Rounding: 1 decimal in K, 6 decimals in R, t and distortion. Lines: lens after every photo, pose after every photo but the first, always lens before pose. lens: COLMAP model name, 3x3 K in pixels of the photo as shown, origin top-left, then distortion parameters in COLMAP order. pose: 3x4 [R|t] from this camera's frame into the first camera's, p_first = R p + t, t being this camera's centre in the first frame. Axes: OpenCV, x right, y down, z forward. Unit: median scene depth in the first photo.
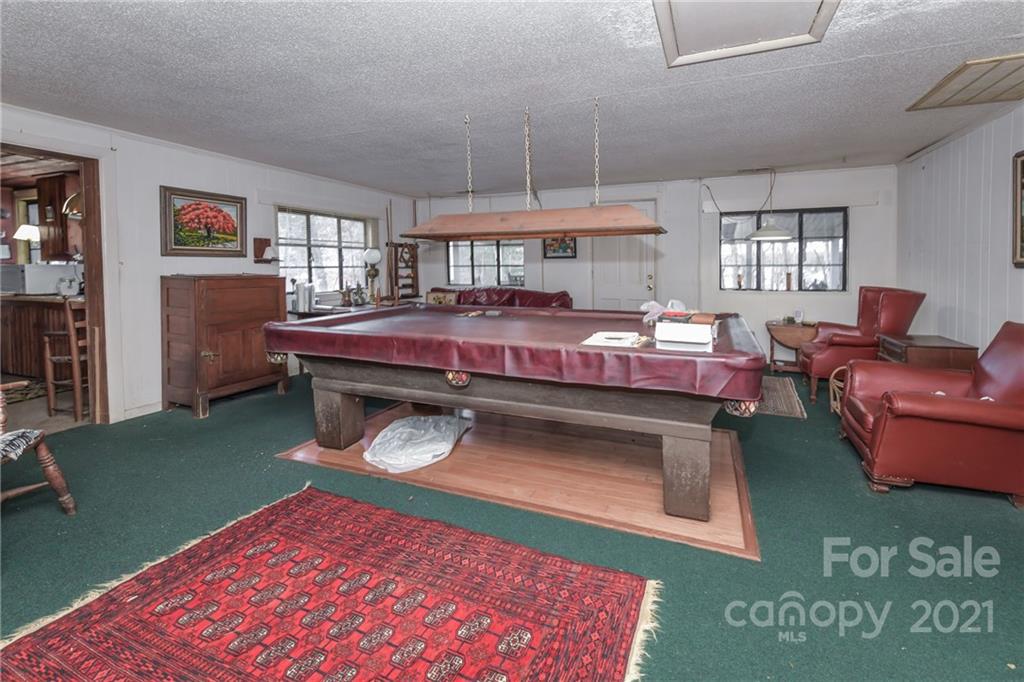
lens RADIAL K [[434.8, 0, 545.5], [0, 434.8, 272.6], [0, 0, 1]] dist [0.010255, -0.003057]
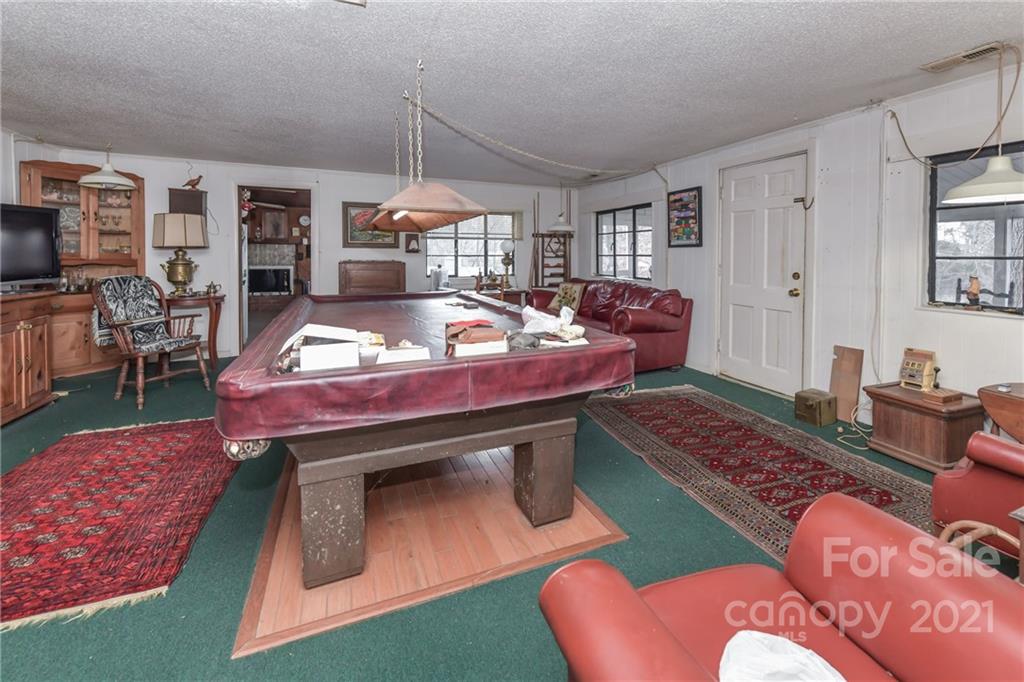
lens RADIAL K [[434.8, 0, 521.2], [0, 434.8, 264.4], [0, 0, 1]] dist [0.010255, -0.003057]
pose [[0.679126, 0.022503, -0.733677, 0.445279], [-0.018532, 0.999737, 0.013510, -0.007576], [0.733788, 0.004422, 0.679364, 0.281380]]
